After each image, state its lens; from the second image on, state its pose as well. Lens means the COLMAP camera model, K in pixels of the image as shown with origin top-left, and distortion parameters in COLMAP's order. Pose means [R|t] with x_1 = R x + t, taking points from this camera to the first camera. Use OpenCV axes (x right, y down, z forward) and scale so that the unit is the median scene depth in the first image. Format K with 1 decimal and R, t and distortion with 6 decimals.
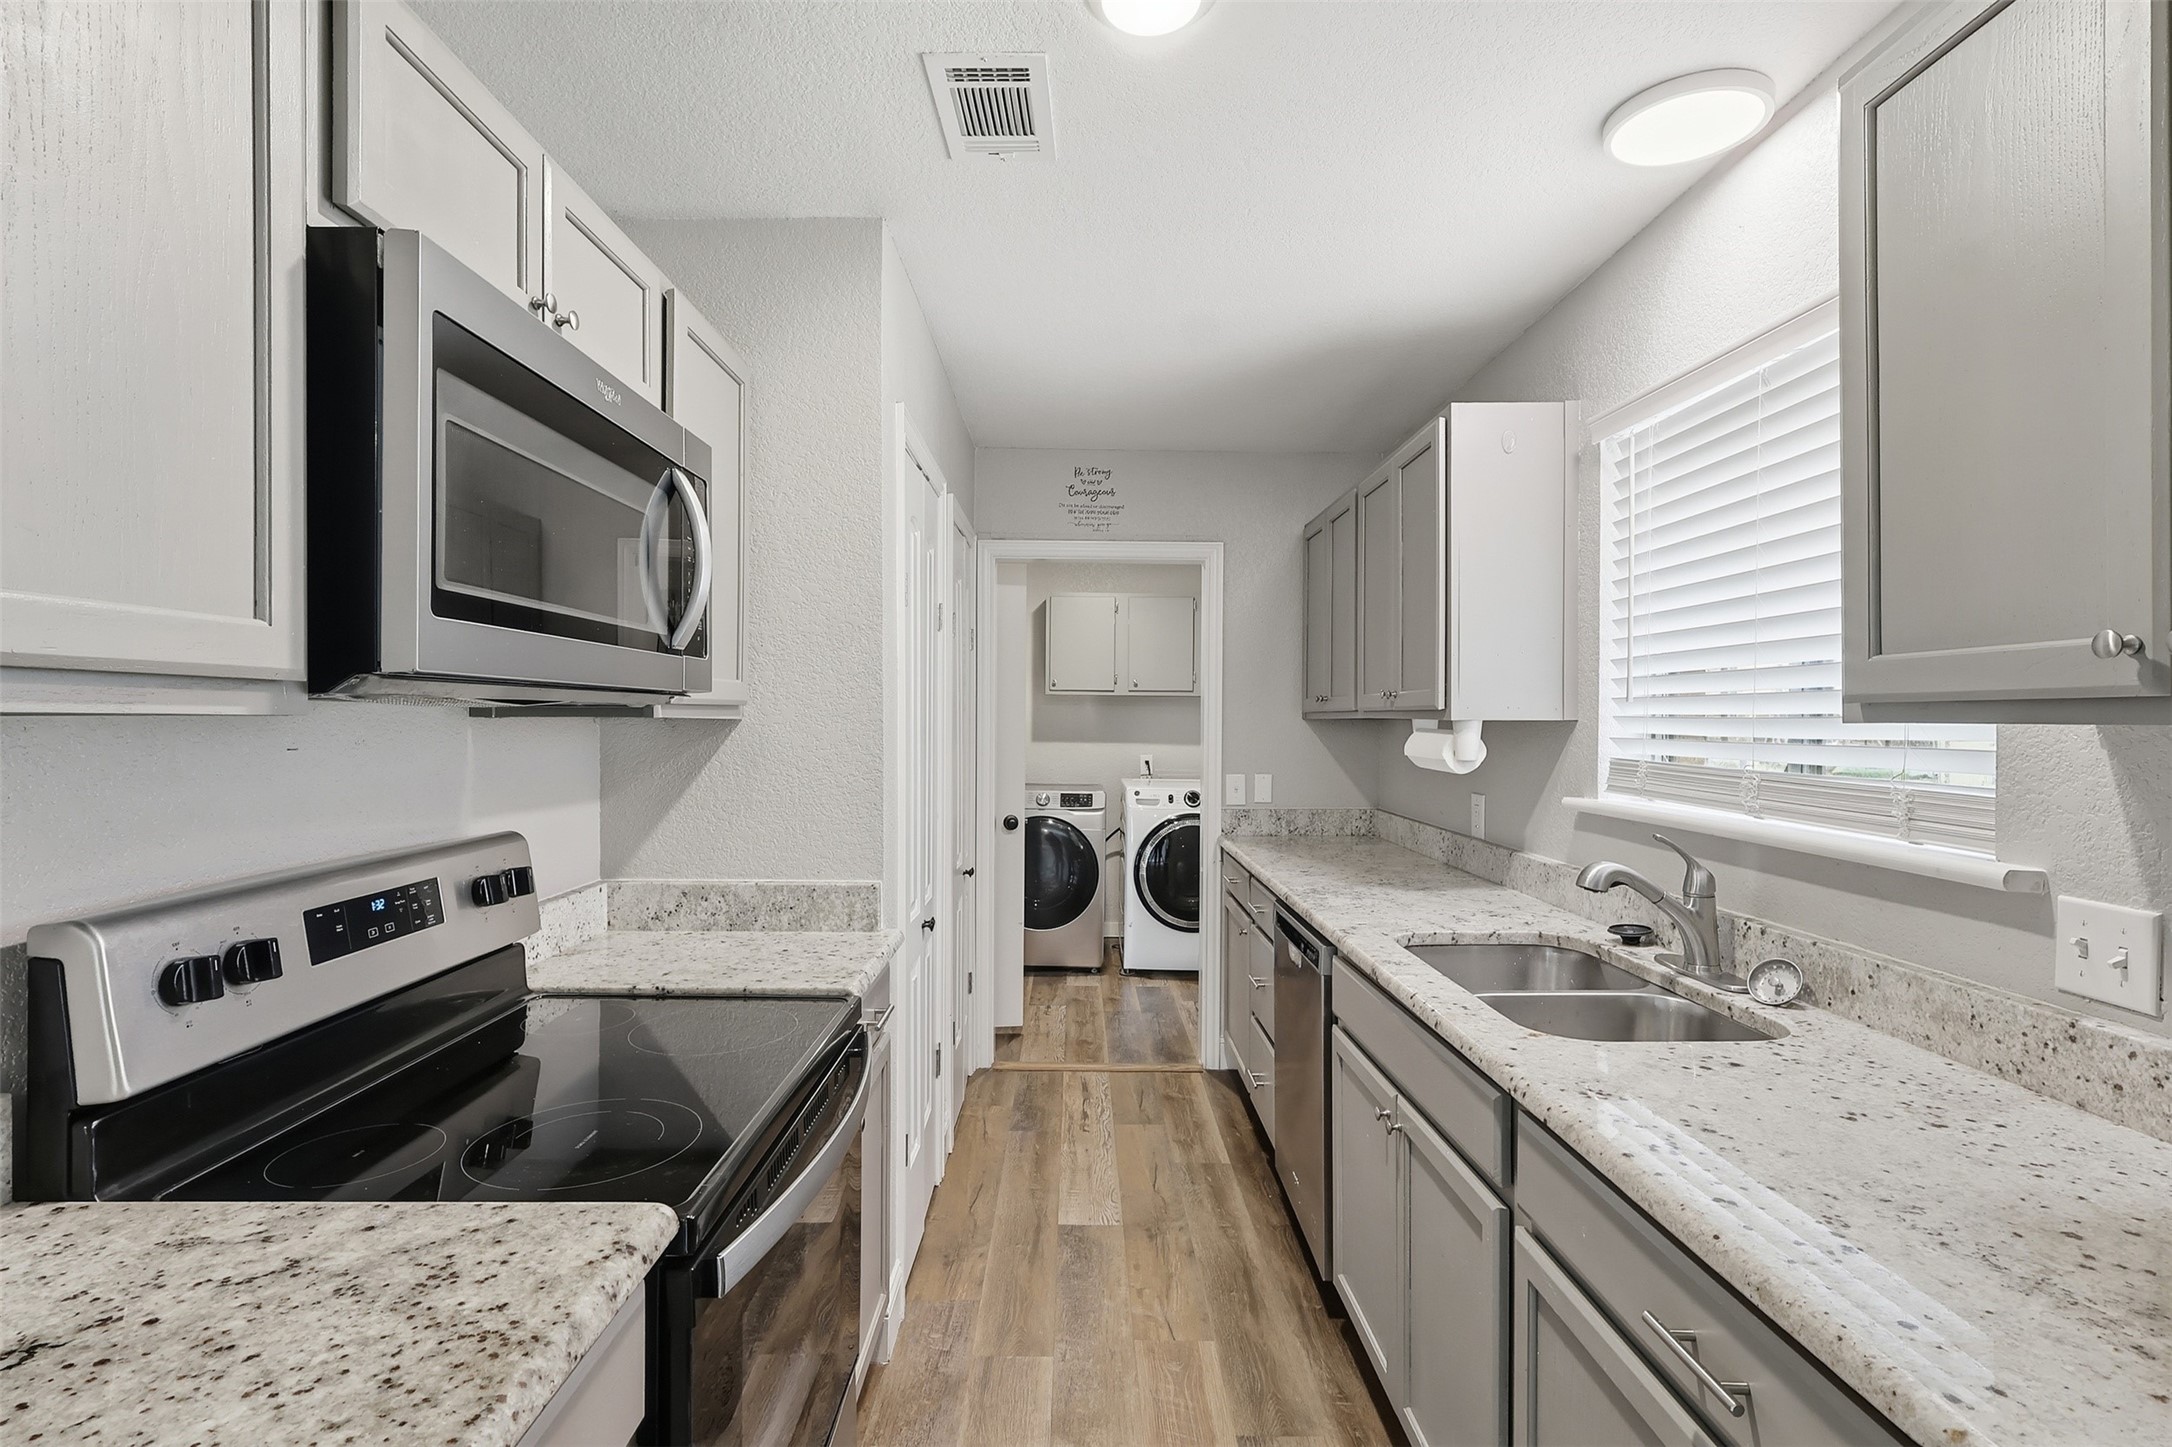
lens RADIAL K [[1009.3, 0, 1088.4], [0, 1009.3, 720.4], [0, 0, 1]] dist [0.000269, 0.000608]
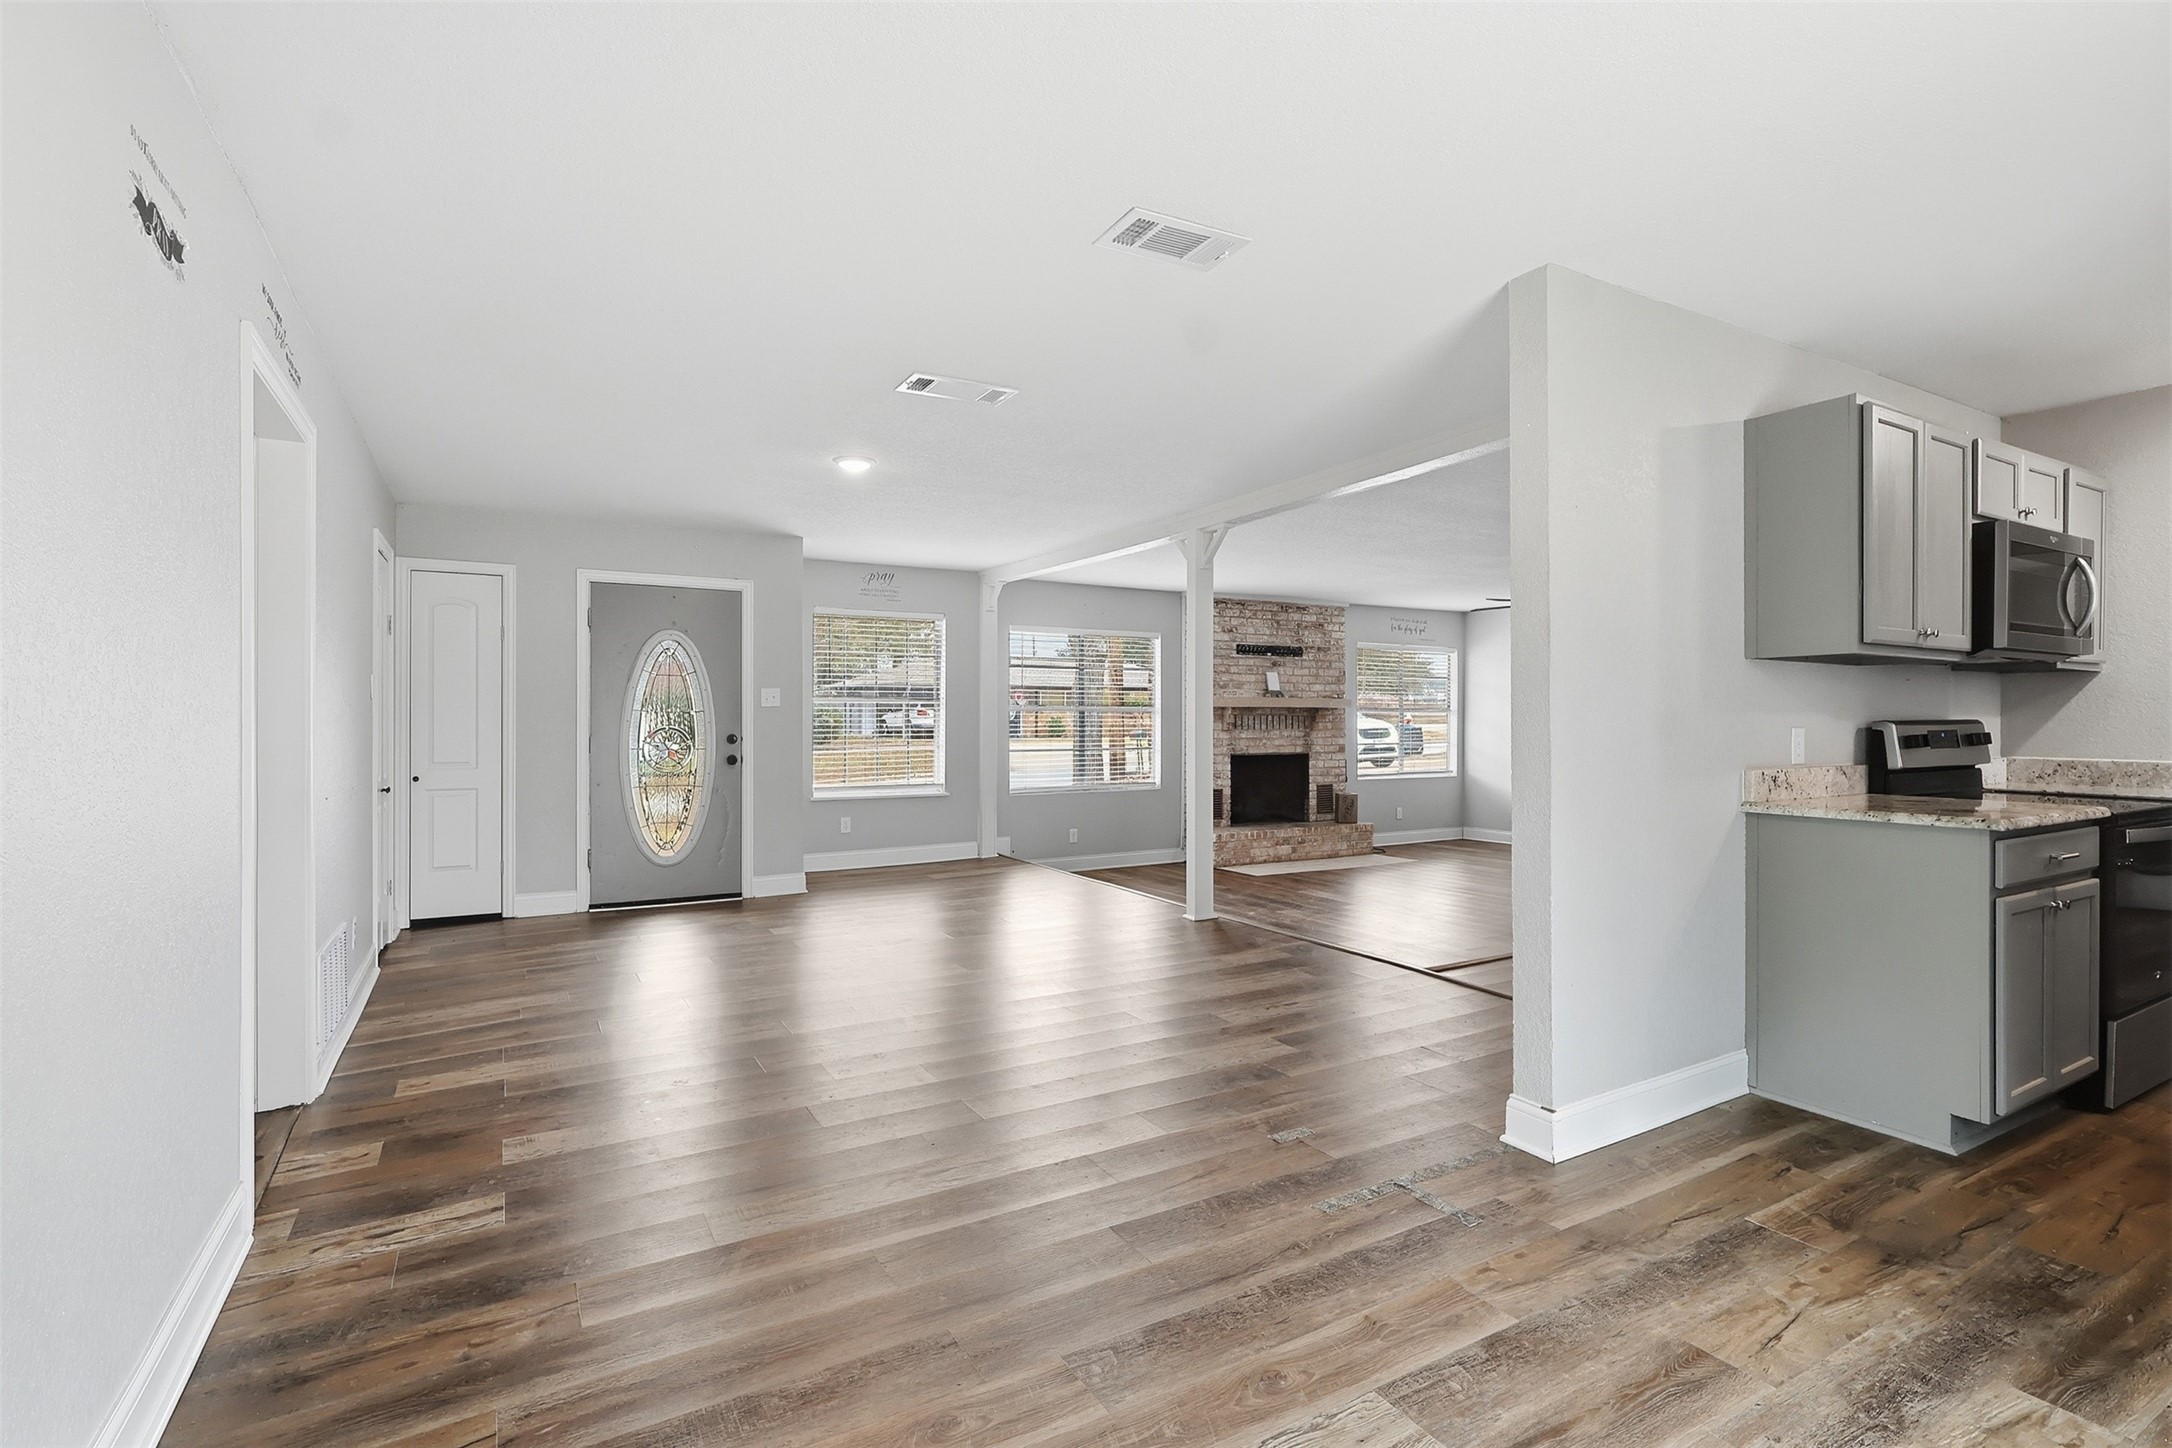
lens RADIAL K [[1009.3, 0, 1092.0], [0, 1009.3, 717.6], [0, 0, 1]] dist [0.000269, 0.000608]
pose [[0.491866, 0.000655, -0.870671, 0.467122], [-0.000773, 1.000000, 0.000316, 0.112250], [0.870671, 0.000518, 0.491866, -1.987946]]
